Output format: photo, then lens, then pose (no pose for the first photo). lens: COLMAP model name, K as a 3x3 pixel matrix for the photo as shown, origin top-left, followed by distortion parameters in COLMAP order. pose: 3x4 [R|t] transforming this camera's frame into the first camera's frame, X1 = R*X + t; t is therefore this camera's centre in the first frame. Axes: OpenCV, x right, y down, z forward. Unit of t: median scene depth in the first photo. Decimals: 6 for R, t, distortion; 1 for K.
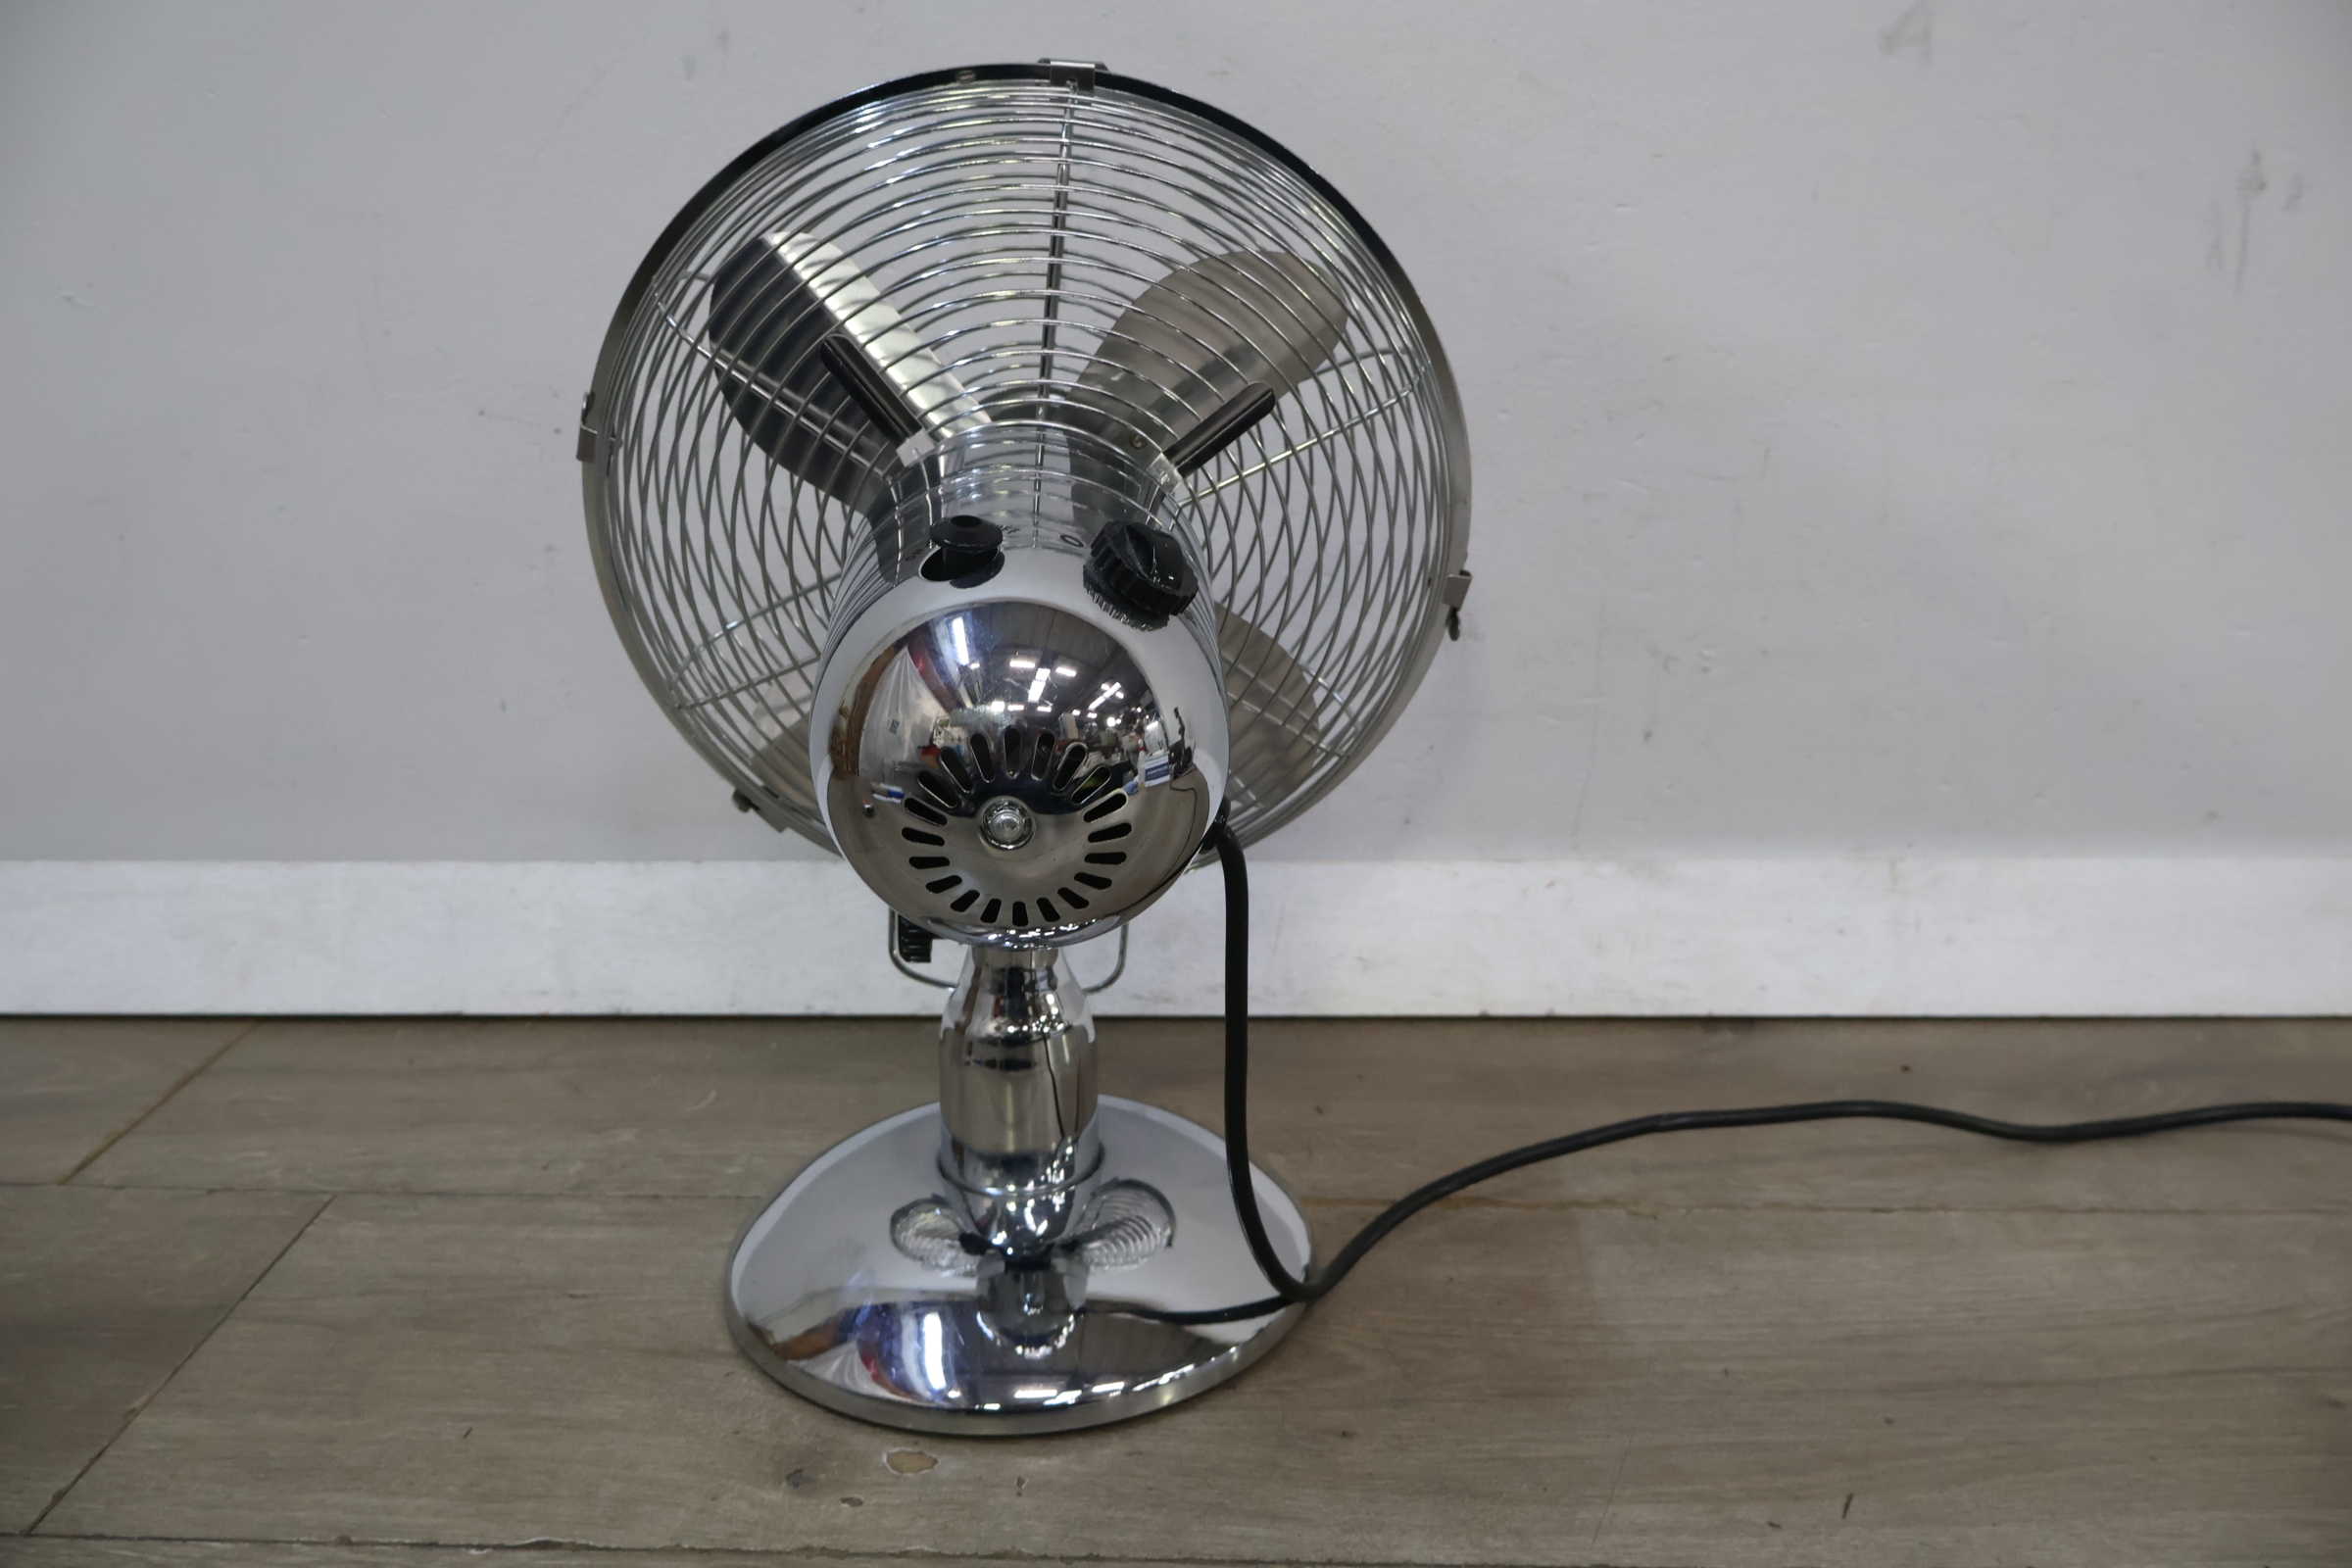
lens RADIAL K [[1988.6, 0, 1172.8], [0, 1988.6, 791.0], [0, 0, 1]] dist [0.006453, 0.006319]
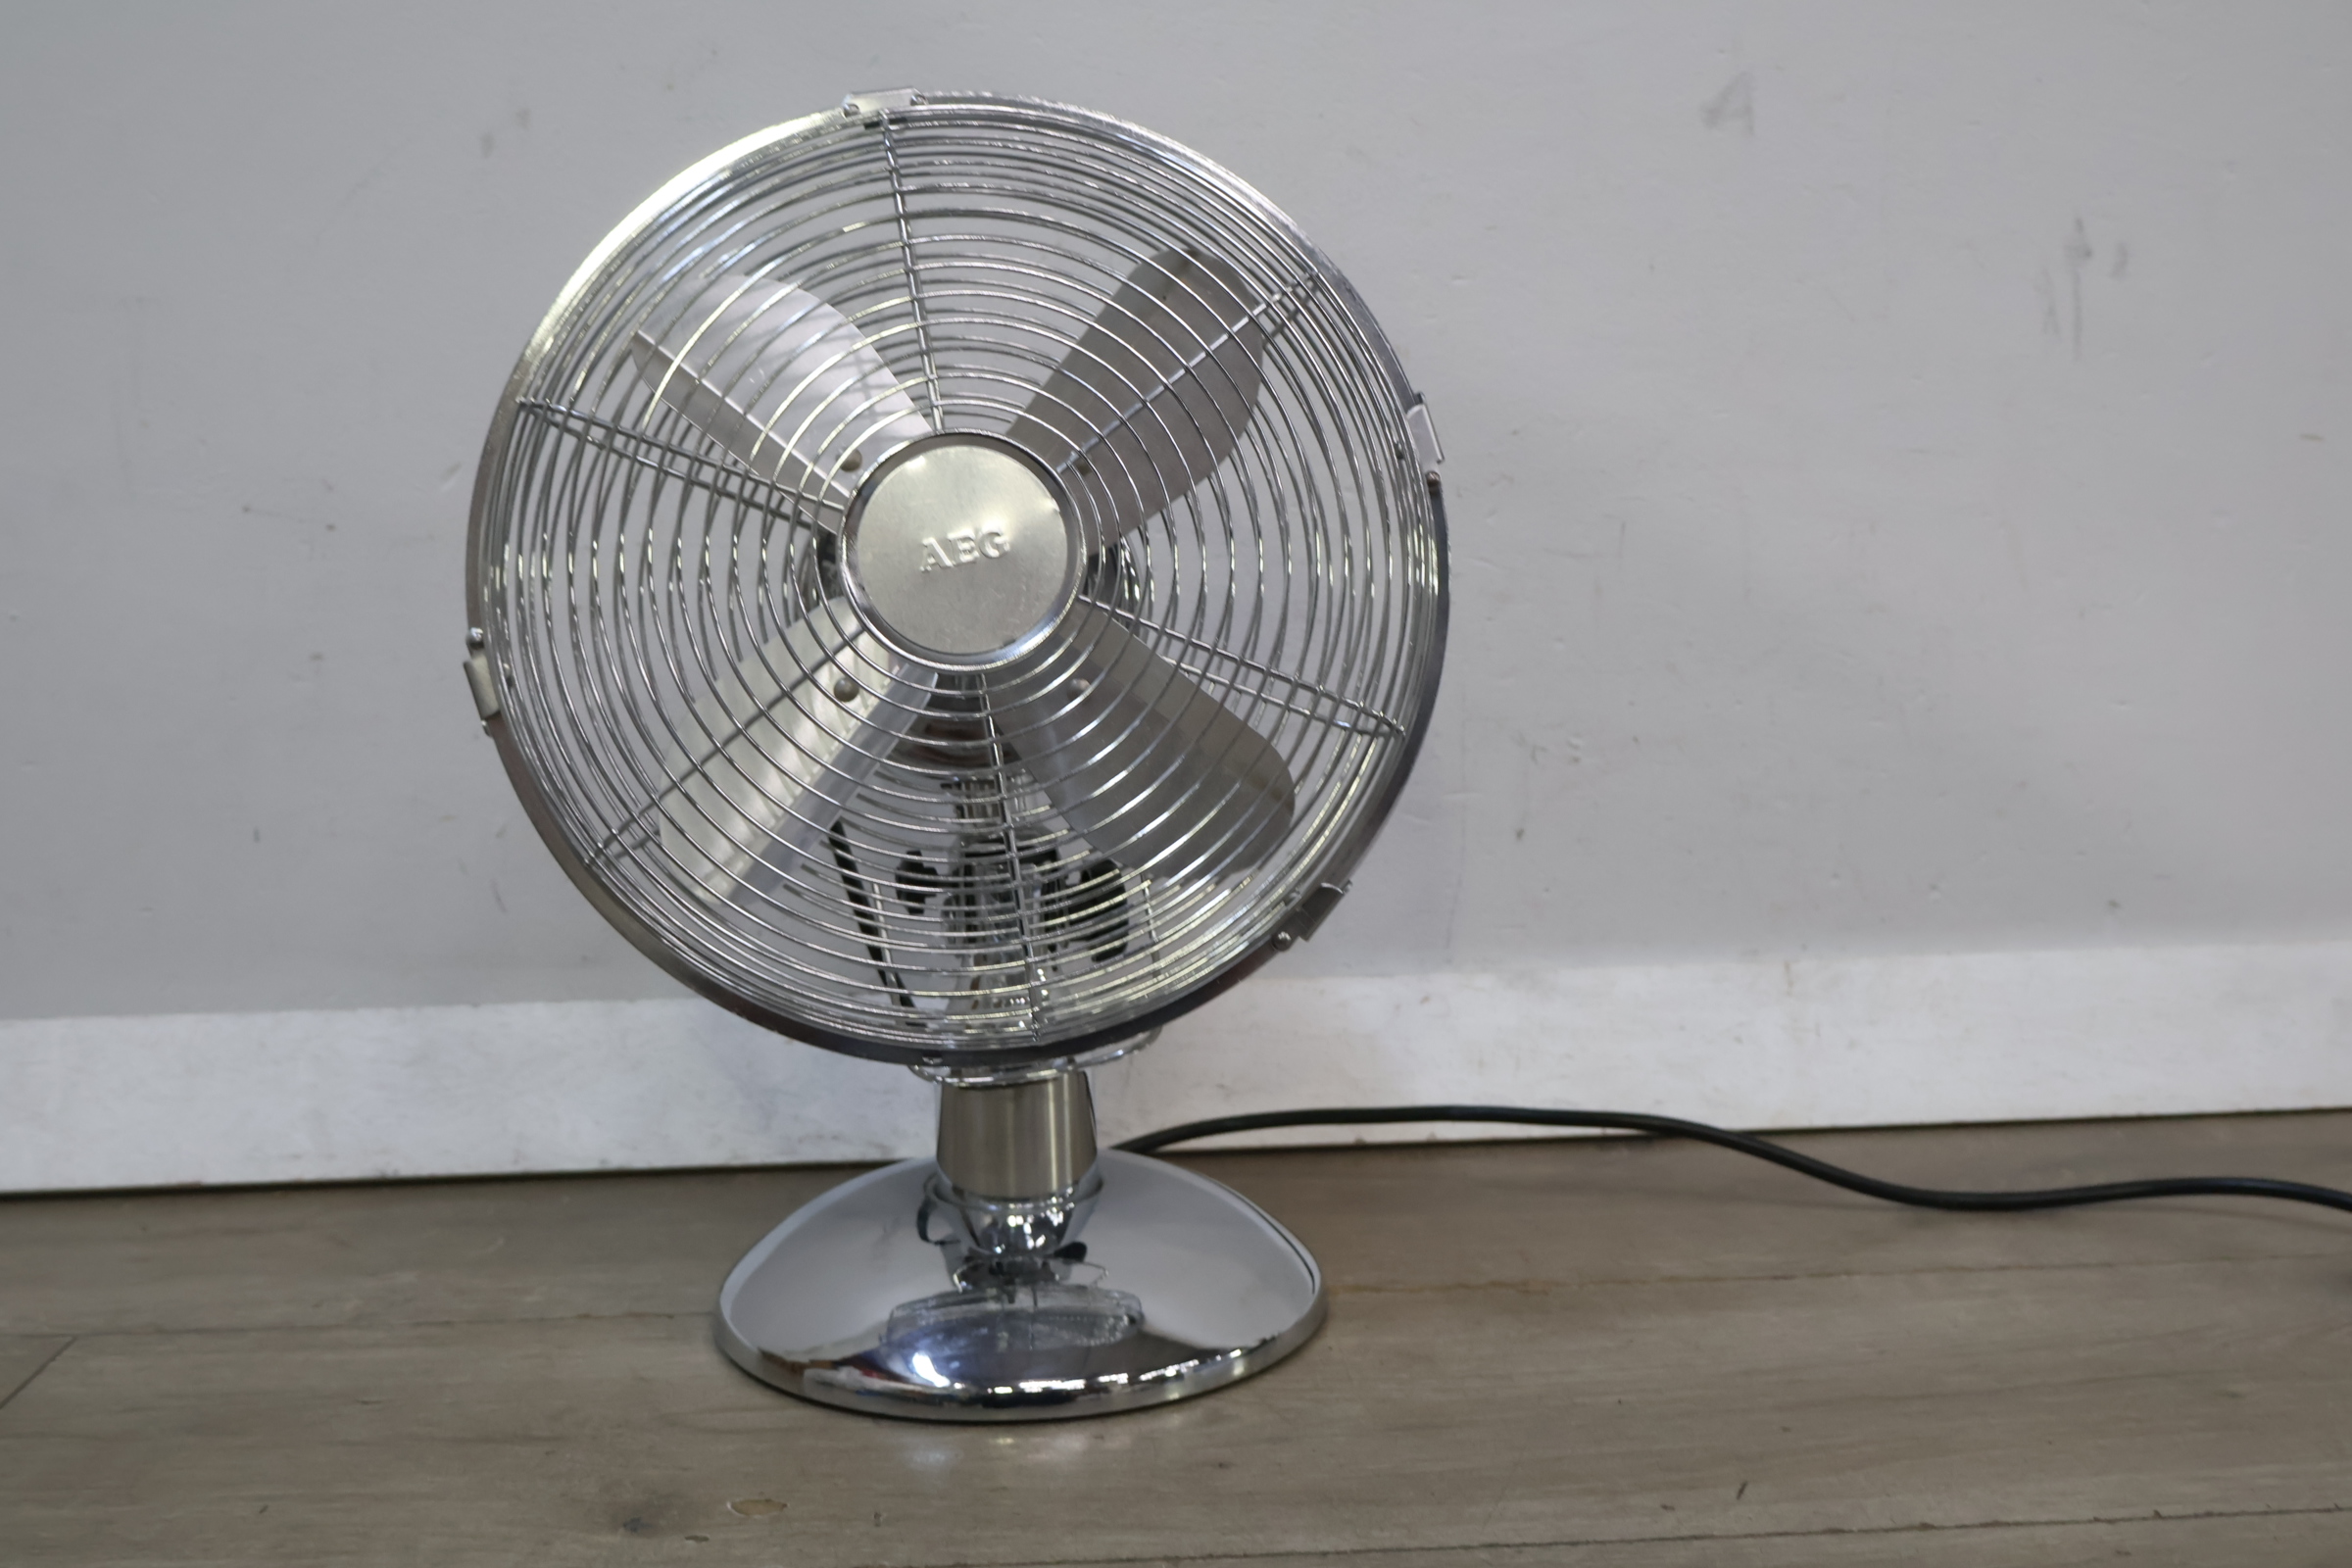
lens RADIAL K [[2525.0, 0, 1165.9], [0, 2525.0, 784.6], [0, 0, 1]] dist [0.009485, 0.007937]
pose [[0.996730, -0.021347, 0.077934, -0.022891], [0.033783, 0.986223, -0.161935, 0.175048], [-0.073403, 0.164038, 0.983719, -0.199386]]
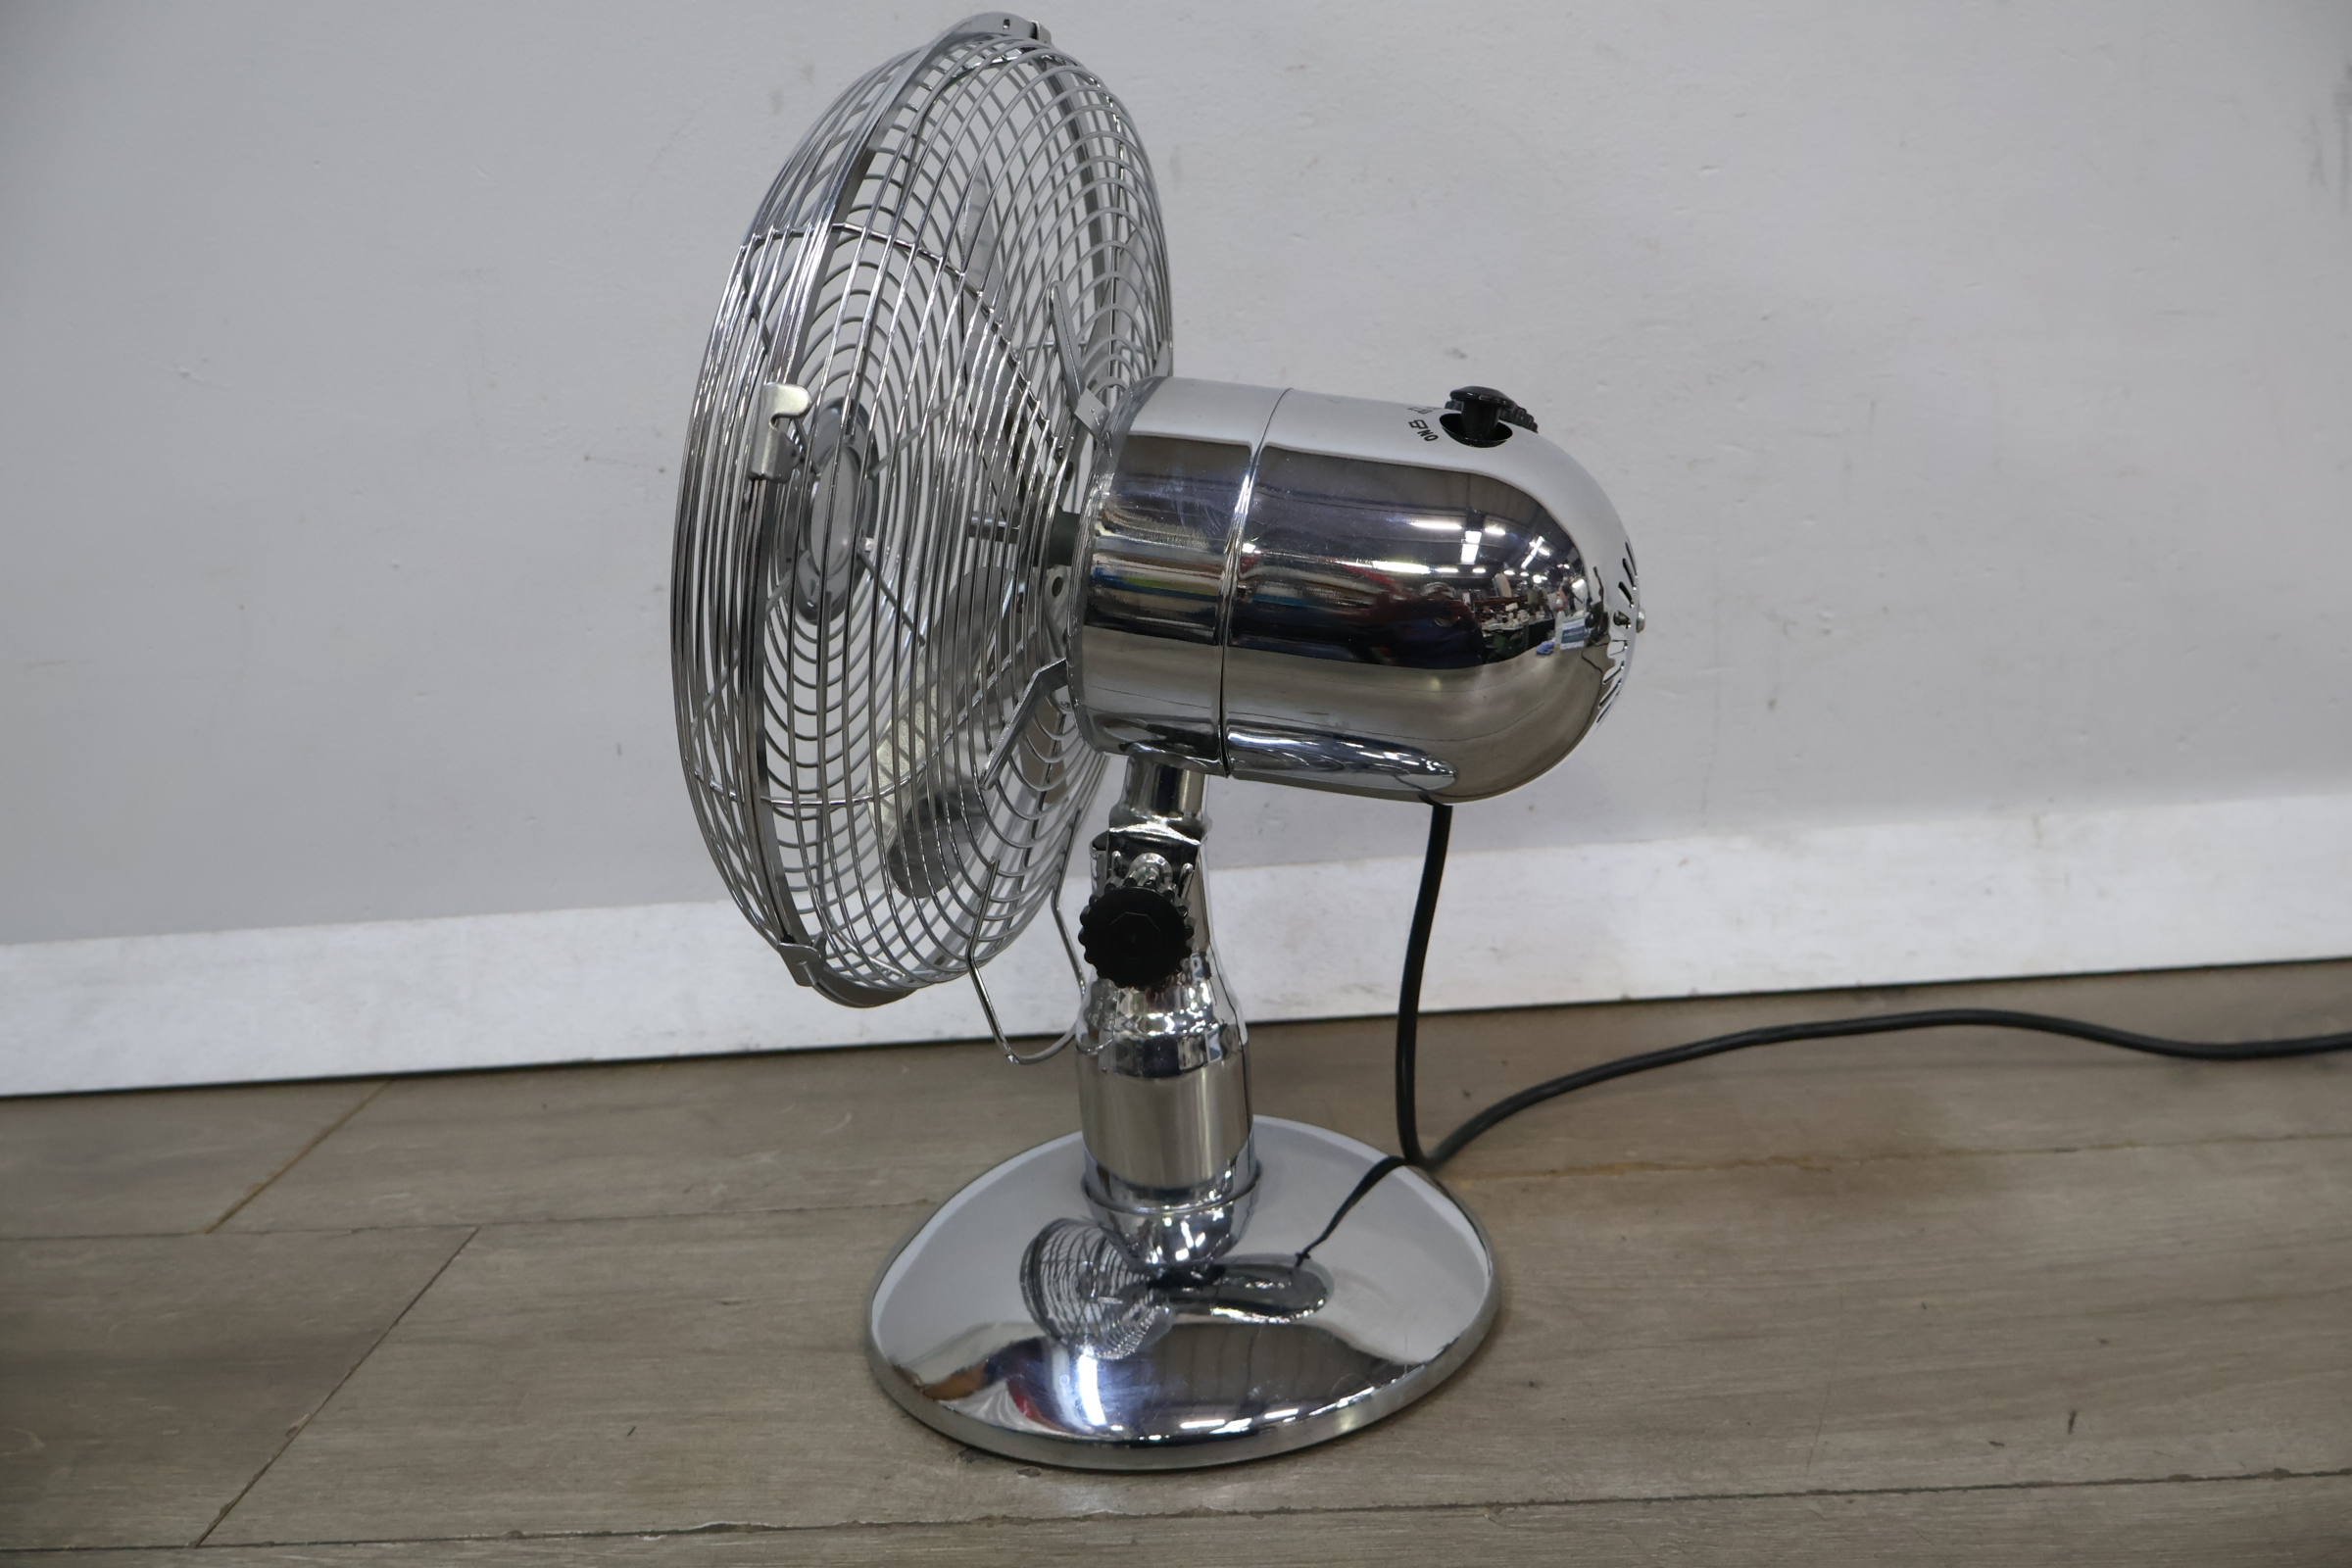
lens RADIAL K [[1989.8, 0, 1178.6], [0, 1989.8, 795.7], [0, 0, 1]] dist [0.006494, 0.006473]
pose [[0.997466, -0.062428, -0.034110, -0.029489], [0.060239, 0.996267, -0.061831, 0.078351], [0.037843, 0.059619, 0.997504, 0.013850]]
